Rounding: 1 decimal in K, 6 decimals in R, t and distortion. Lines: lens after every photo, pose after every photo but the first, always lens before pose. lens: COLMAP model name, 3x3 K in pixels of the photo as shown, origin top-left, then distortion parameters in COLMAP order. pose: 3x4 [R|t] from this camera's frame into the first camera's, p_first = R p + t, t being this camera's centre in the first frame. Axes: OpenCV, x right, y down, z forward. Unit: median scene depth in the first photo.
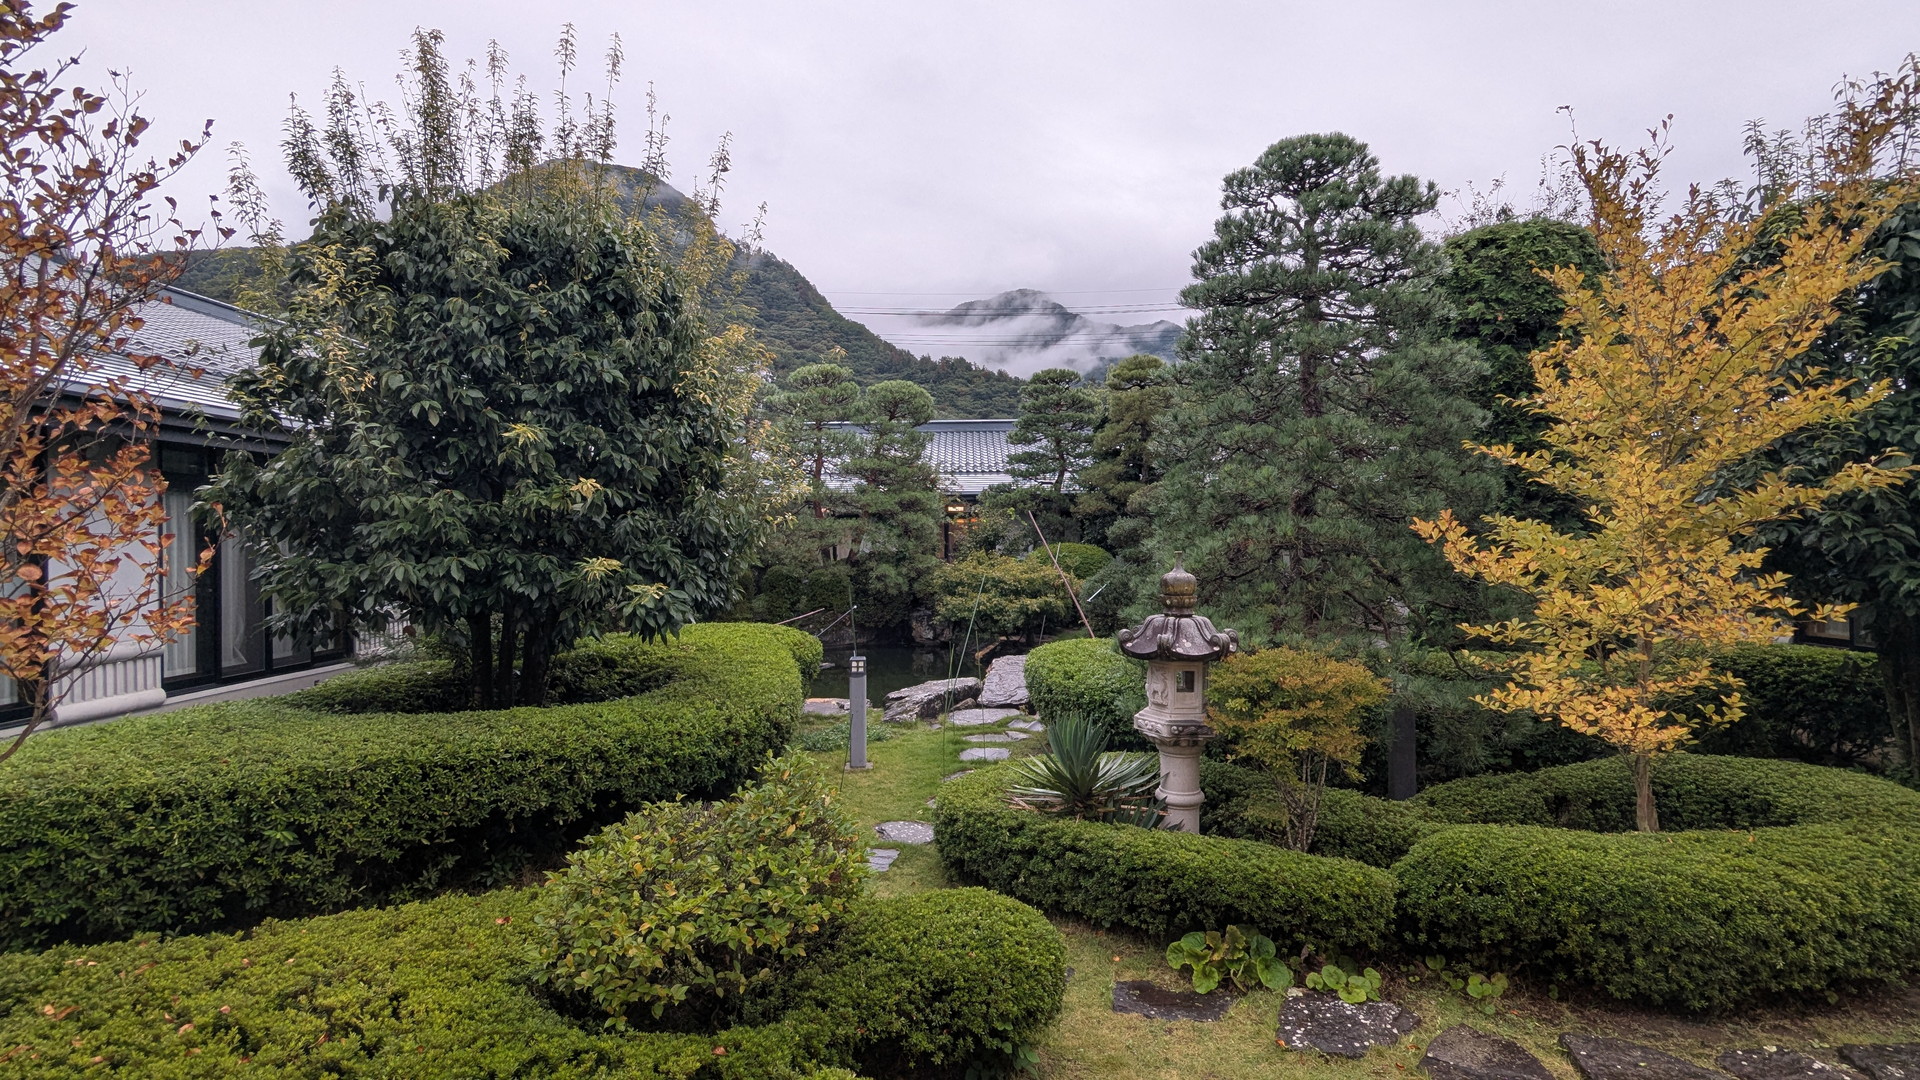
lens RADIAL K [[914.5, 0, 961.3], [0, 914.5, 541.0], [0, 0, 1]] dist [-0.001593, -0.000192]
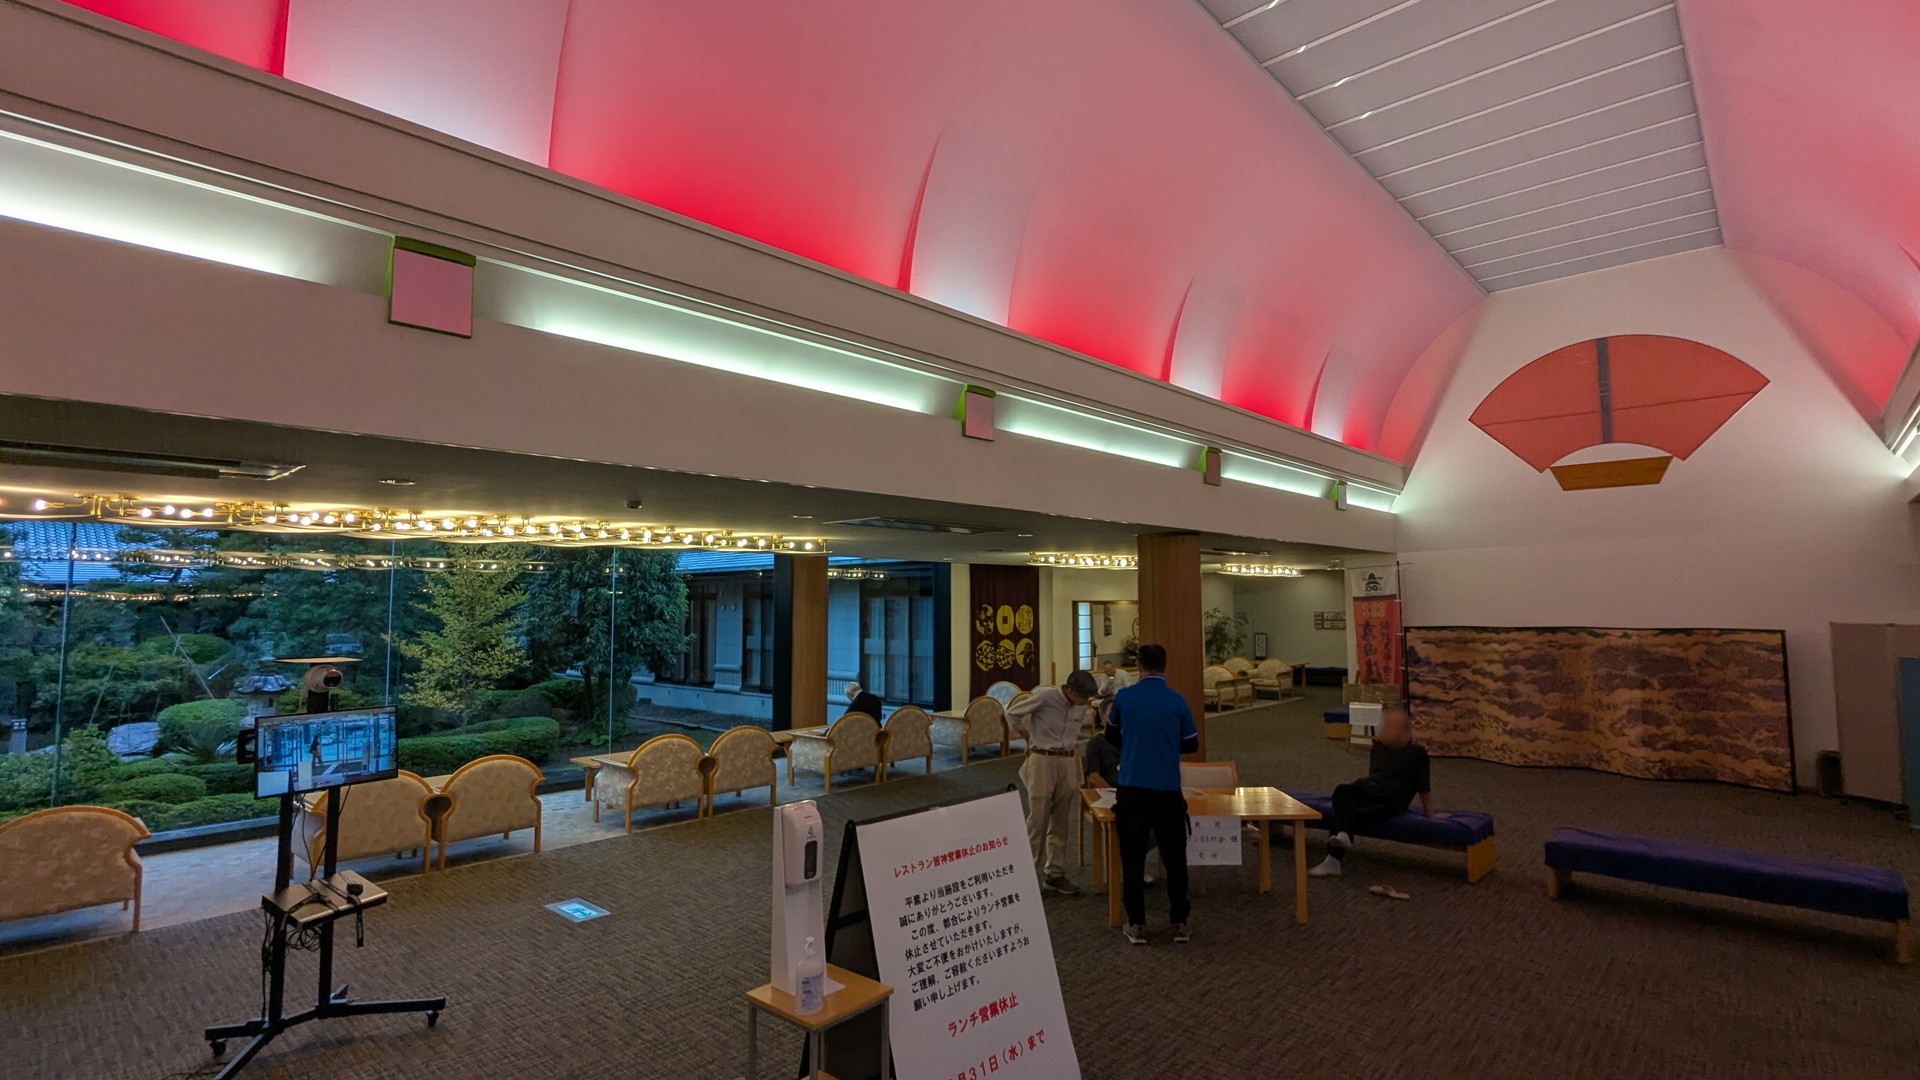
lens RADIAL K [[914.5, 0, 959.8], [0, 914.5, 547.1], [0, 0, 1]] dist [-0.001593, -0.000192]
pose [[0.671172, 0.057080, 0.739101, -0.132122], [0.000229, 0.997015, -0.077207, -0.026995], [-0.741302, 0.051988, 0.669155, -0.785710]]
